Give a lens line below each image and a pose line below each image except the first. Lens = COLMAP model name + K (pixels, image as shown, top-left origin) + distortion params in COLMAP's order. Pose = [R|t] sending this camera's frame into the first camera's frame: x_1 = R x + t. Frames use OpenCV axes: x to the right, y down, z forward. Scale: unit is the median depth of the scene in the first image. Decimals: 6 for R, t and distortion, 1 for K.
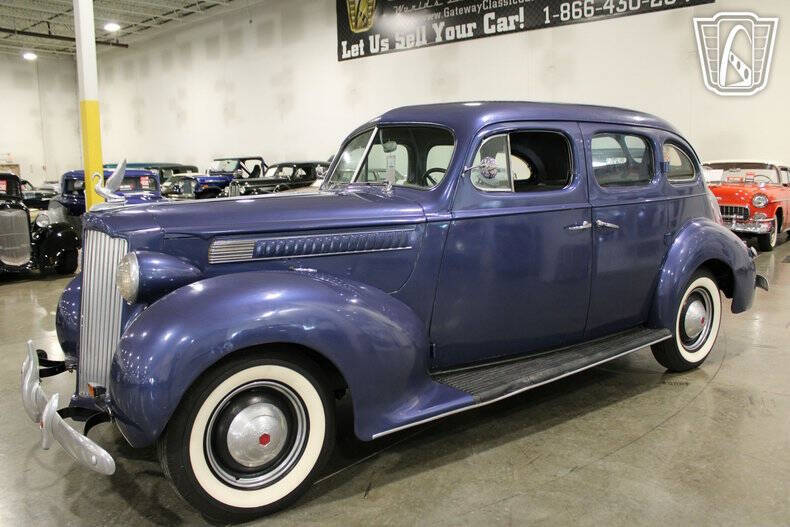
lens RADIAL K [[656.1, 0, 390.7], [0, 656.1, 264.5], [0, 0, 1]] dist [-0.164858, 0.152765]
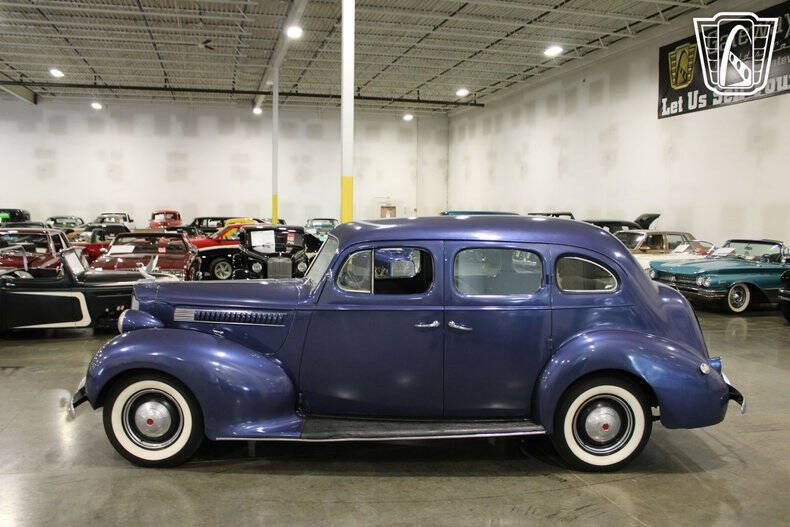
lens RADIAL K [[656.1, 0, 390.7], [0, 656.1, 264.5], [0, 0, 1]] dist [-0.164858, 0.152765]
pose [[0.824593, 0.071975, -0.561130, 0.149281], [-0.106866, 0.993834, -0.029566, -0.020777], [0.555541, 0.084345, 0.827200, -0.015584]]
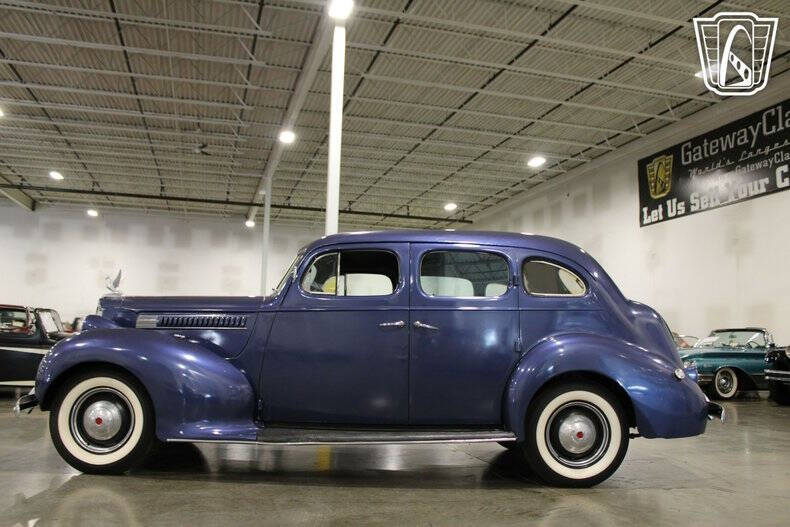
lens RADIAL K [[656.9, 0, 395.0], [0, 656.9, 263.5], [0, 0, 1]] dist [-0.169970, 0.164390]
pose [[0.834688, -0.028227, -0.549999, 0.156610], [-0.118243, 0.966210, -0.229036, 0.018008], [0.537879, 0.256207, 0.803146, -0.003650]]
